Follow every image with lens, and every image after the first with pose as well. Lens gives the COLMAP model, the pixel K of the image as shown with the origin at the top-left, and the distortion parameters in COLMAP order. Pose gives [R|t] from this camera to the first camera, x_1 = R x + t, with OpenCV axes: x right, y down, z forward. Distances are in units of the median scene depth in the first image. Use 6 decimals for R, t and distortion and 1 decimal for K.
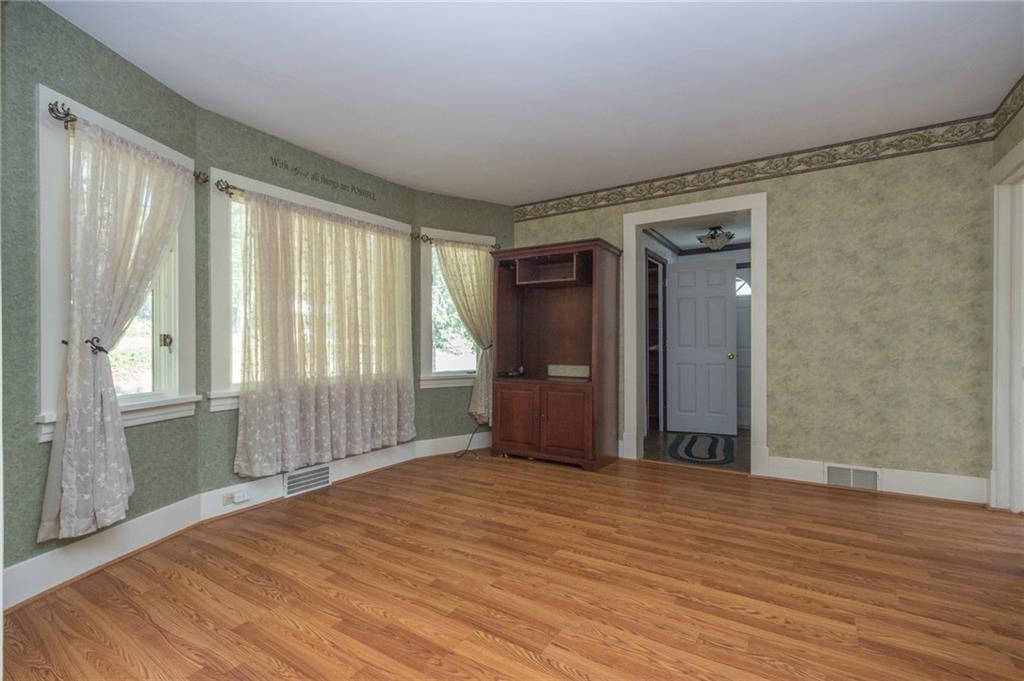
lens RADIAL K [[463.0, 0, 510.9], [0, 463.0, 346.9], [0, 0, 1]] dist [-0.001417, -0.000147]
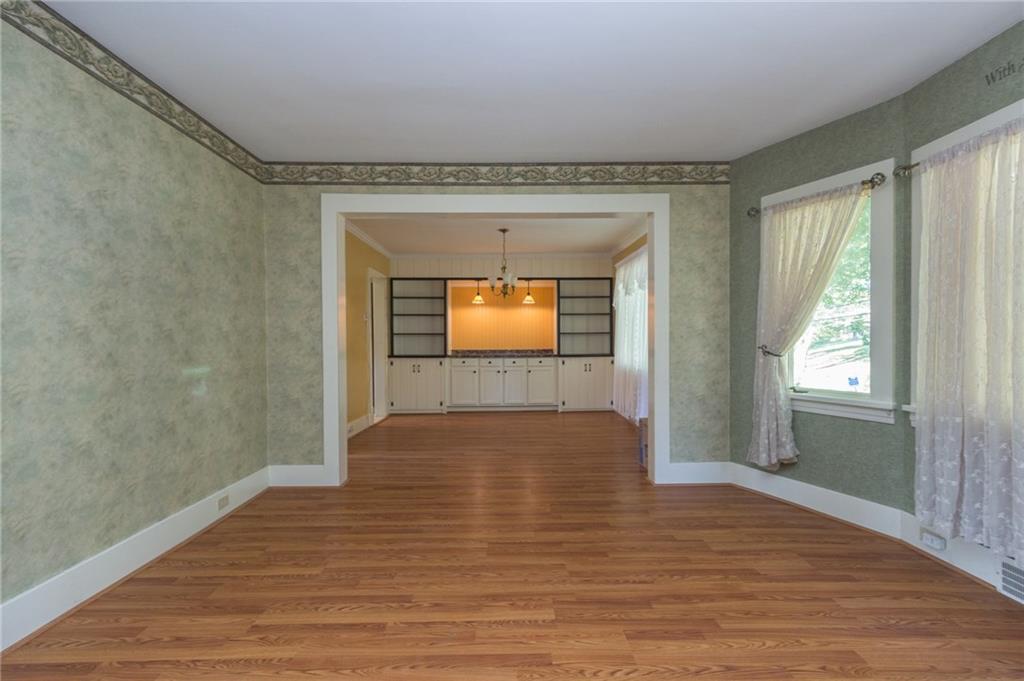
lens RADIAL K [[463.0, 0, 510.9], [0, 463.0, 346.9], [0, 0, 1]] dist [-0.001417, -0.000147]
pose [[-0.836174, 0.018060, -0.548166, 0.620009], [0.010226, 0.999797, 0.017341, -0.046892], [0.548368, 0.008894, -0.836190, 1.684512]]
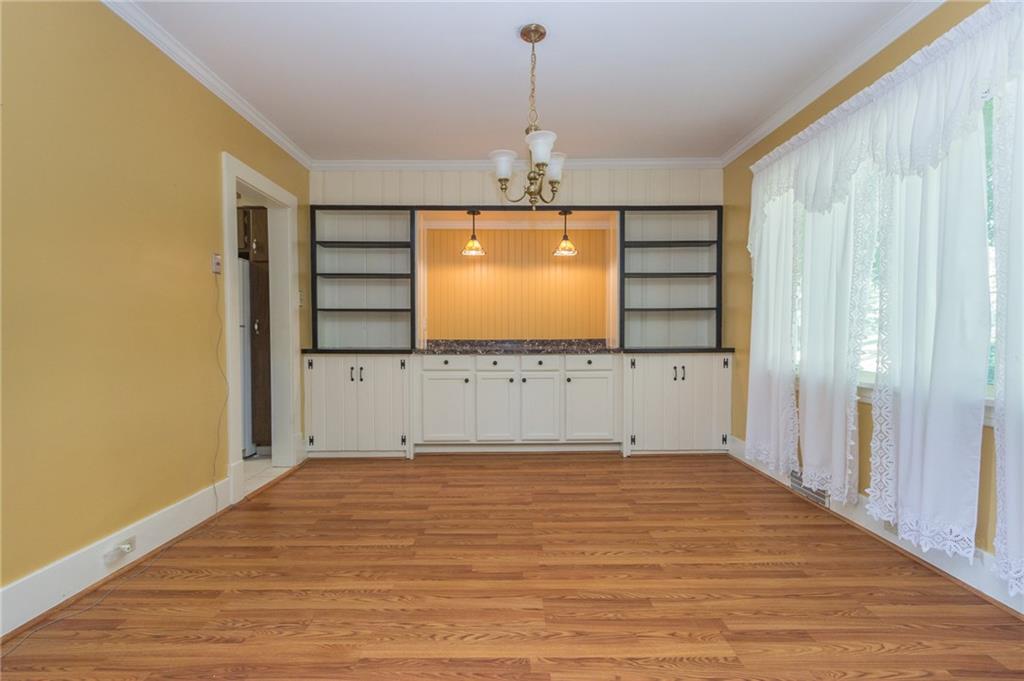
lens RADIAL K [[463.0, 0, 510.9], [0, 463.0, 346.9], [0, 0, 1]] dist [-0.001417, -0.000147]
pose [[-0.835952, 0.025914, -0.548191, 0.536849], [0.007696, 0.999340, 0.035505, -0.042238], [0.548749, 0.025462, -0.835599, 1.539837]]
